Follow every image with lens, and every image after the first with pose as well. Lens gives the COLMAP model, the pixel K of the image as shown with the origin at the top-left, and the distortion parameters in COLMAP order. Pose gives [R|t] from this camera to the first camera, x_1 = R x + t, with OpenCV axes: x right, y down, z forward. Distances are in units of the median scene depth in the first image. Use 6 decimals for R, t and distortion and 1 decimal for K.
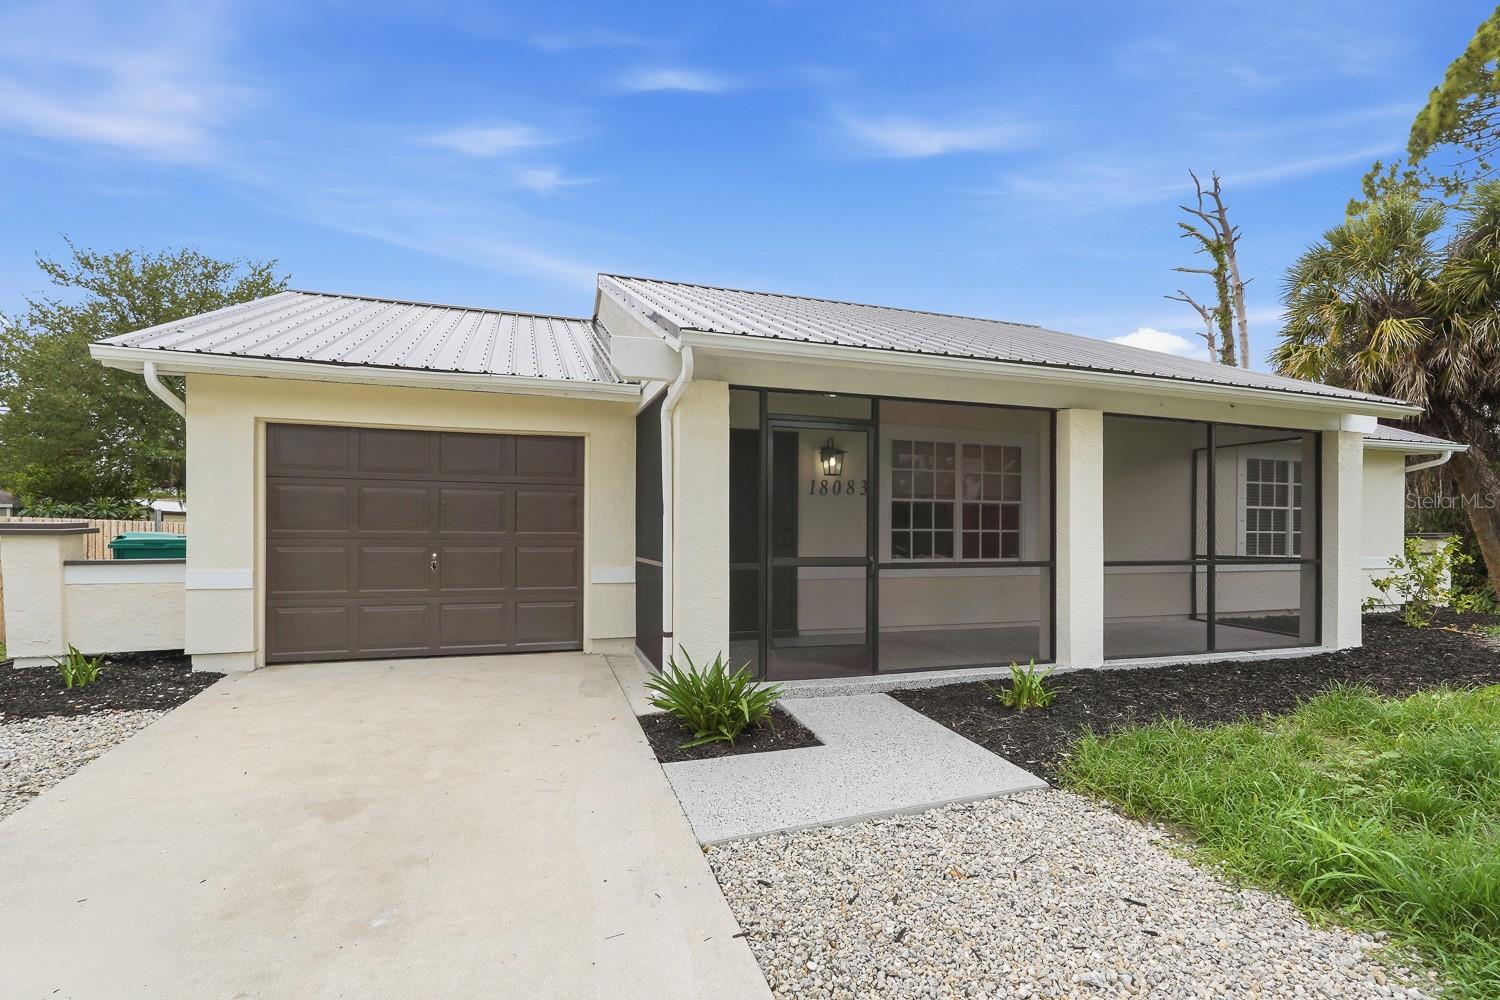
lens RADIAL K [[693.9, 0, 754.8], [0, 693.9, 527.7], [0, 0, 1]] dist [-0.001116, 0.000017]
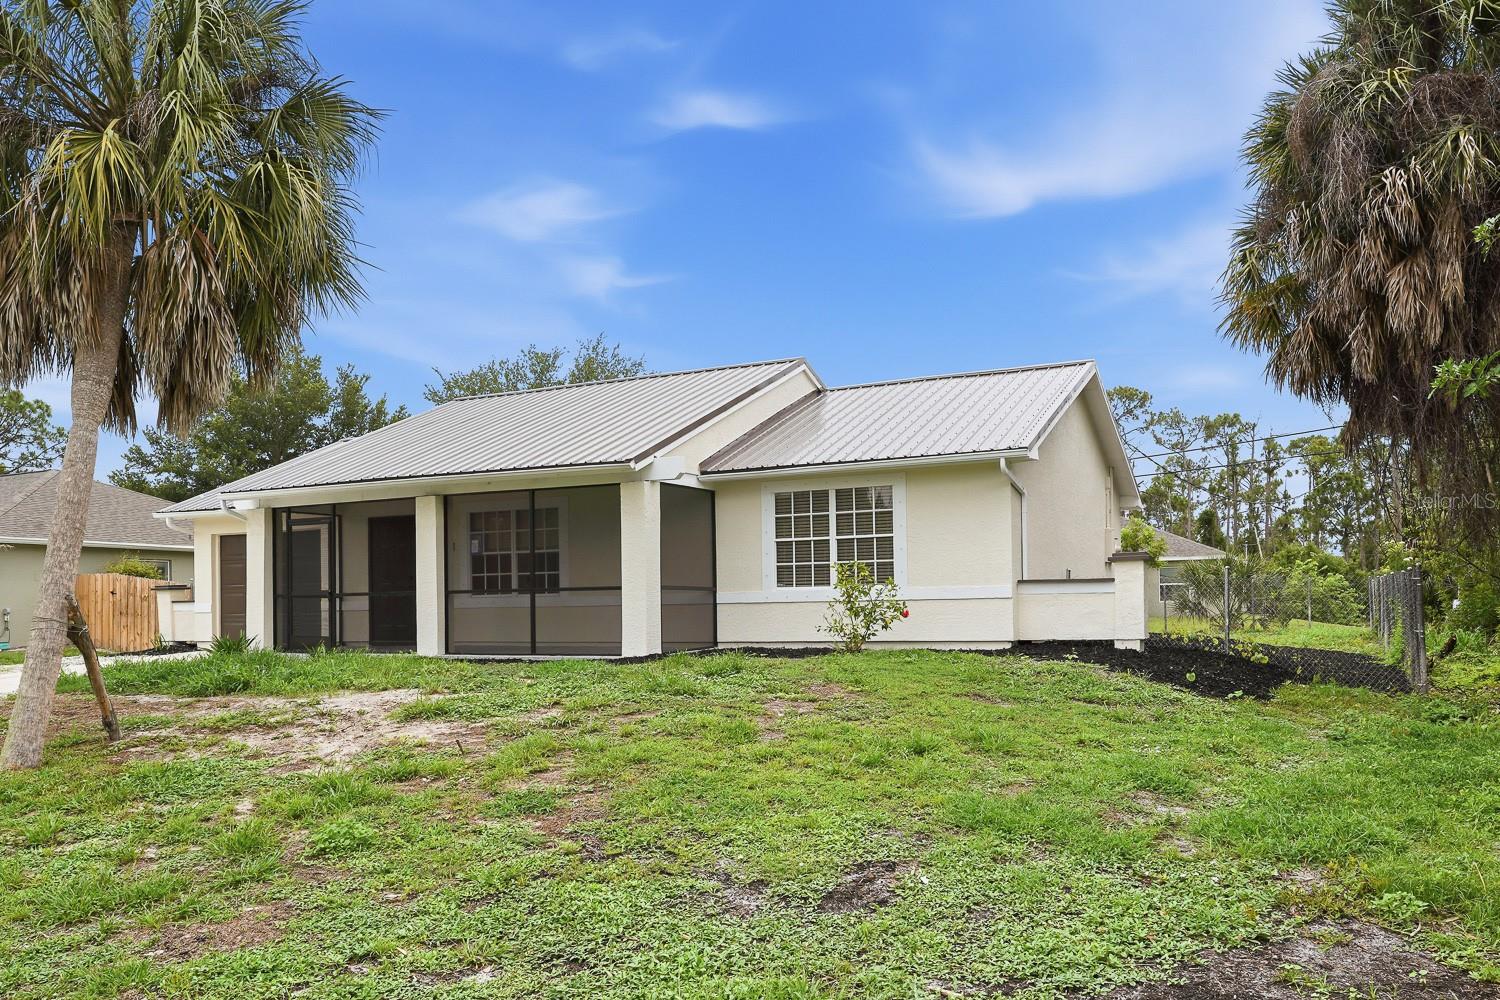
lens RADIAL K [[1198.6, 0, 750.1], [0, 1198.6, 552.6], [0, 0, 1]] dist [0.086363, 0.000049]
pose [[0.685326, -0.047730, -0.726670, 2.998583], [0.024098, 0.998790, -0.042877, 0.097585], [0.727837, 0.011873, 0.685647, -0.381822]]
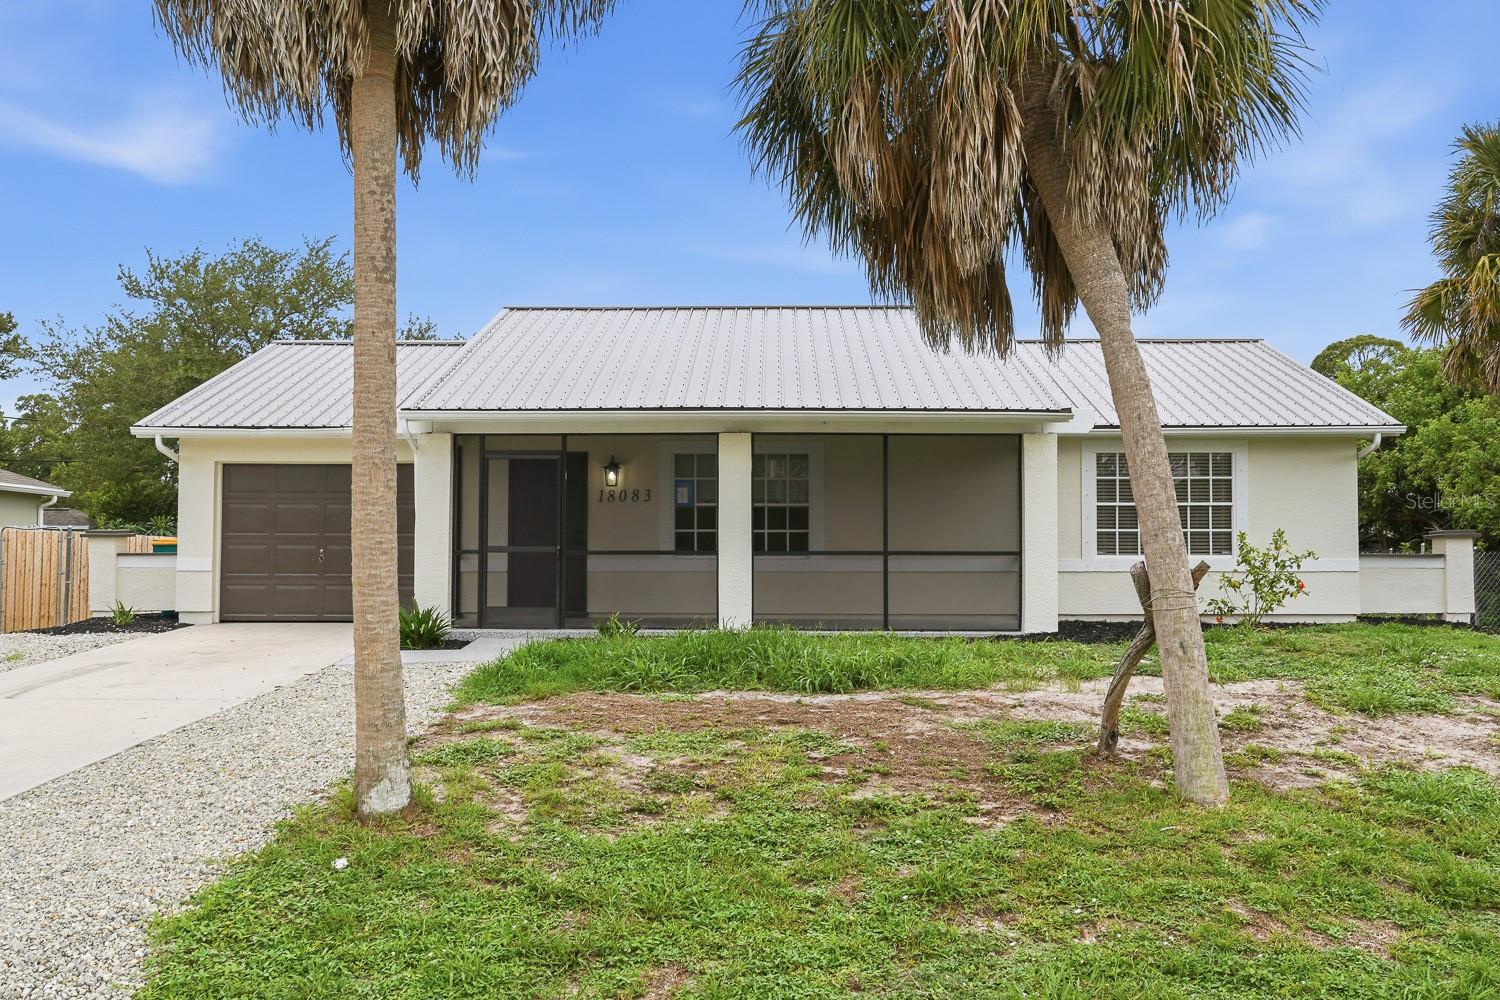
lens RADIAL K [[1287.4, 0, 779.2], [0, 1287.4, 478.6], [0, 0, 1]] dist [0.026968, -0.007966]
pose [[0.946360, -0.026577, -0.322018, 1.314597], [0.006545, 0.997984, -0.063131, 0.067138], [0.323047, 0.057637, 0.944626, -1.243582]]
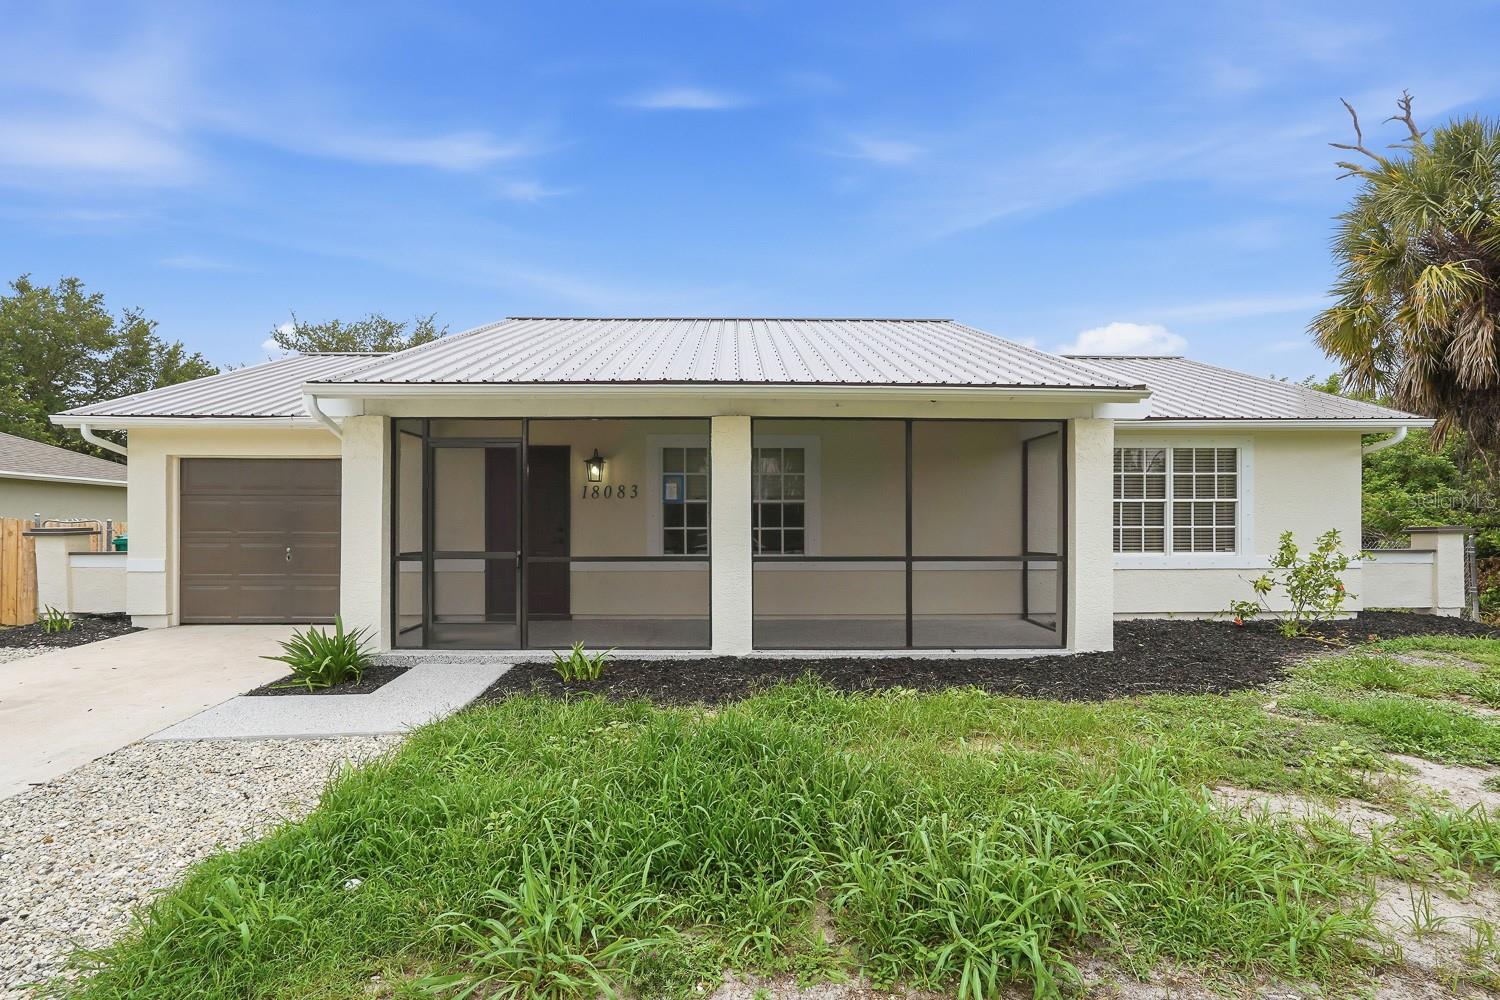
lens RADIAL K [[672.7, 0, 751.0], [0, 672.7, 521.6], [0, 0, 1]] dist [-0.002387, 0.000215]
pose [[0.954563, -0.009555, -0.297854, 0.803657], [0.008161, 0.999949, -0.005924, -0.000053], [0.297896, 0.003224, 0.954593, 0.009033]]
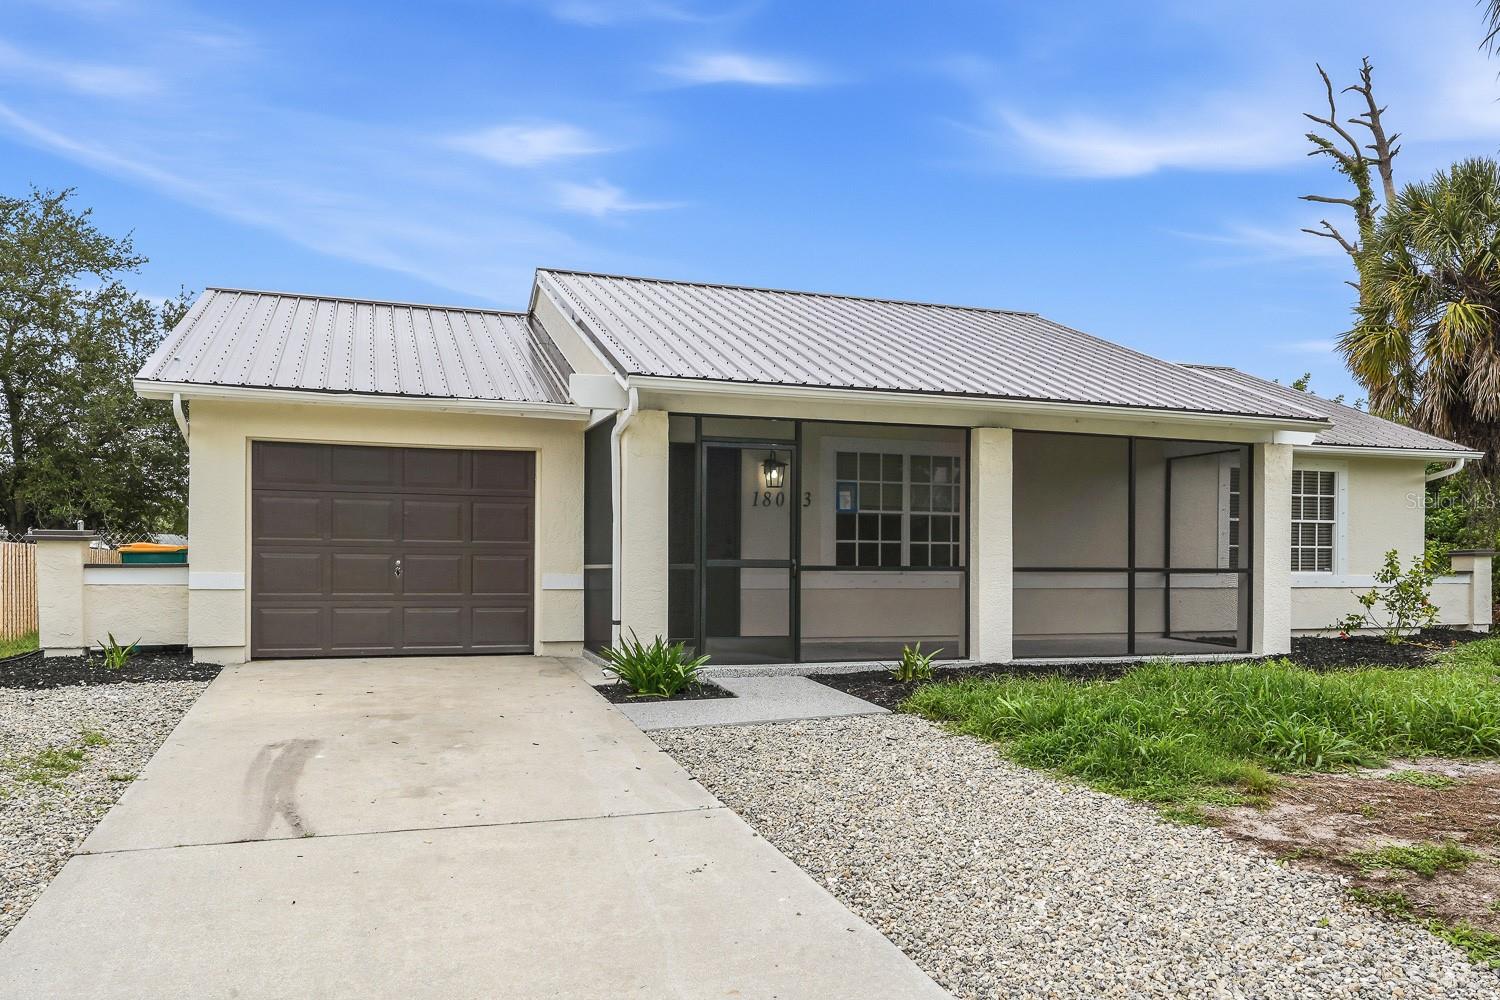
lens RADIAL K [[1099.3, 0, 753.2], [0, 1099.3, 566.7], [0, 0, 1]] dist [0.004009, 0.000975]
pose [[0.999901, -0.001000, 0.014005, 0.067190], [0.000944, 0.999992, 0.004010, 0.040999], [-0.014009, -0.003997, 0.999894, -0.725331]]
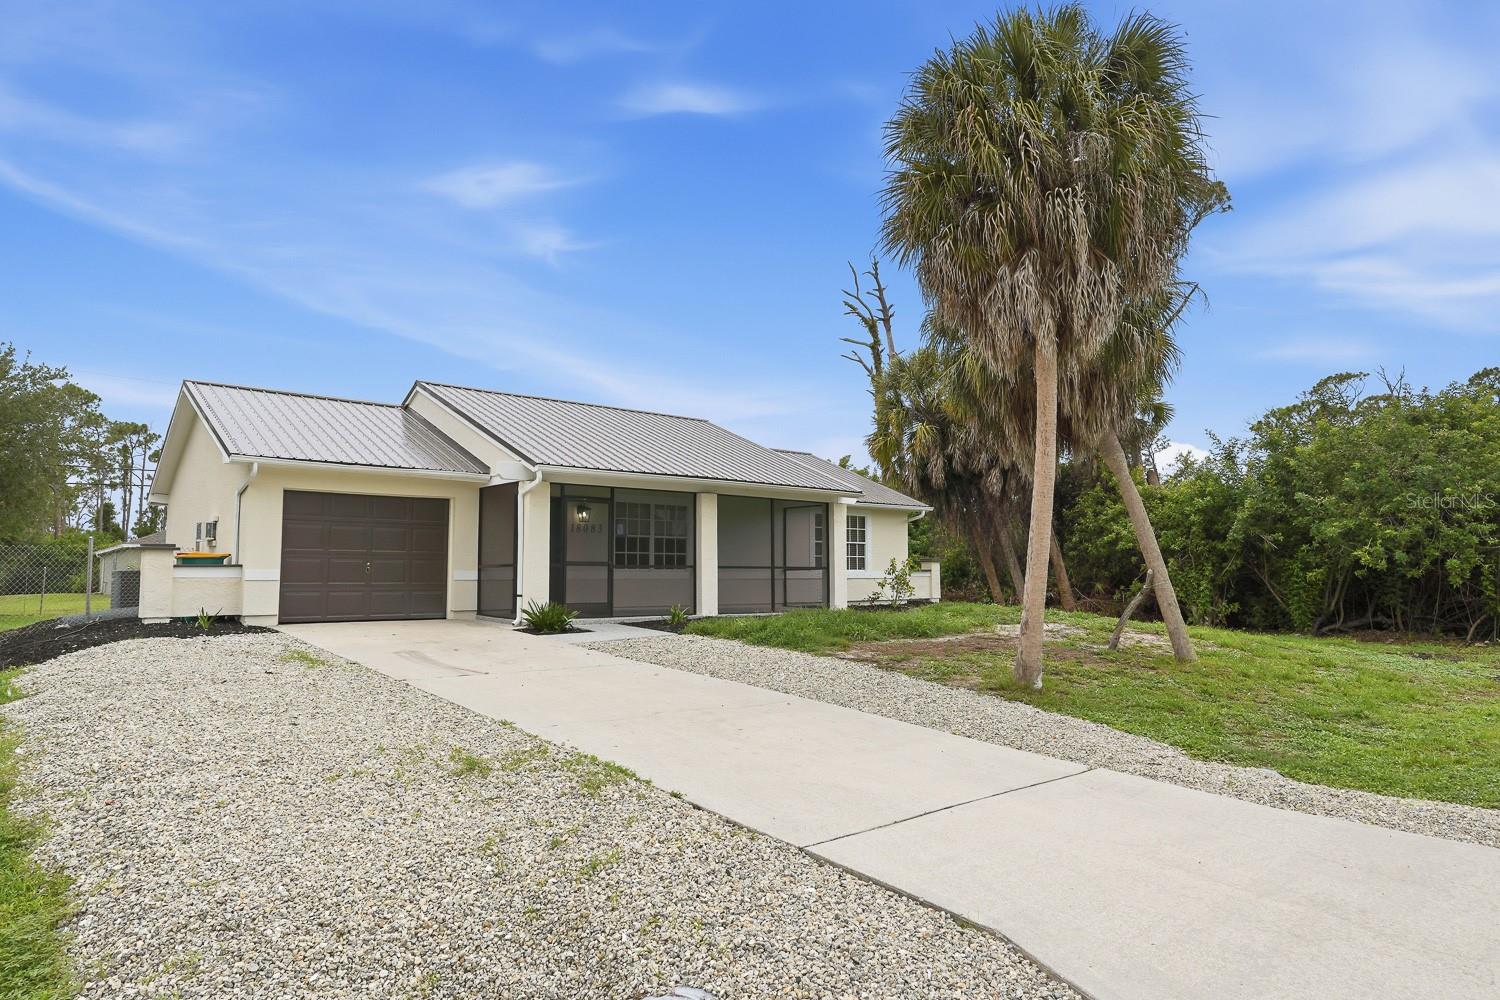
lens RADIAL K [[901.5, 0, 750.0], [0, 901.5, 500.0], [0, 0, 1]] dist [-0.000781, 0.000034]
pose [[0.929874, 0.023235, 0.367144, -0.407120], [0.006885, 0.996730, -0.080516, 0.070254], [-0.367814, 0.077398, 0.926673, -1.560836]]
